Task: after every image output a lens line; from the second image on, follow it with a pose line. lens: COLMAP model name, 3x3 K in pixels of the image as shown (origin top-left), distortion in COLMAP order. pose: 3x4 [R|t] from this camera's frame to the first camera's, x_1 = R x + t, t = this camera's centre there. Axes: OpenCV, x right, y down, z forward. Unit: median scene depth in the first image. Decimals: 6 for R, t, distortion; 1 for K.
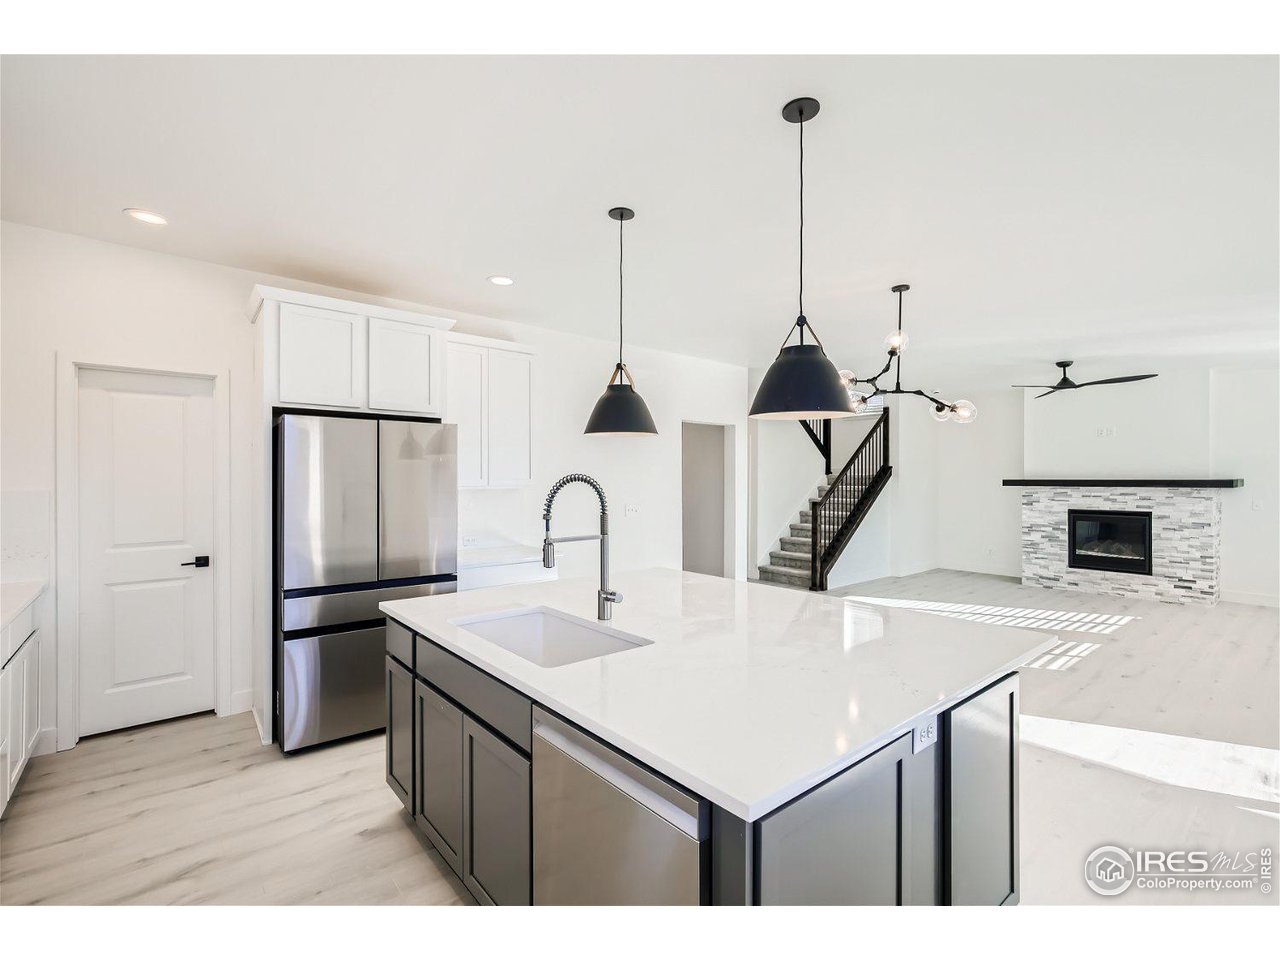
lens RADIAL K [[575.7, 0, 639.5], [0, 575.7, 482.3], [0, 0, 1]] dist [0.000906, -0.000007]
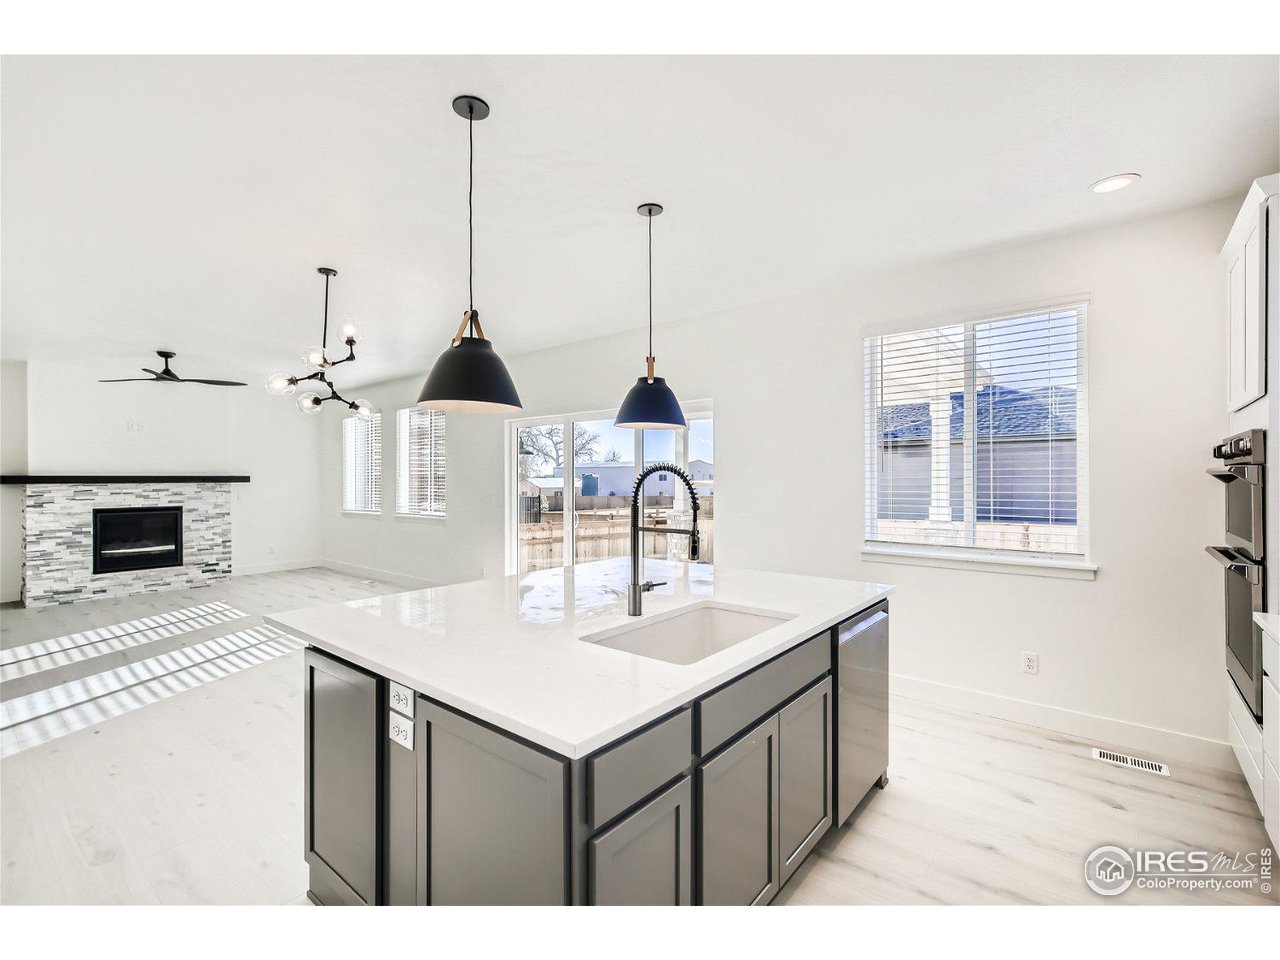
lens RADIAL K [[575.7, 0, 639.8], [0, 575.7, 478.6], [0, 0, 1]] dist [0.000906, -0.000007]
pose [[-0.189291, -0.002268, 0.981918, -0.312746], [0.007275, 0.999967, 0.003712, 0.002679], [-0.981894, 0.007846, -0.189268, 0.364981]]
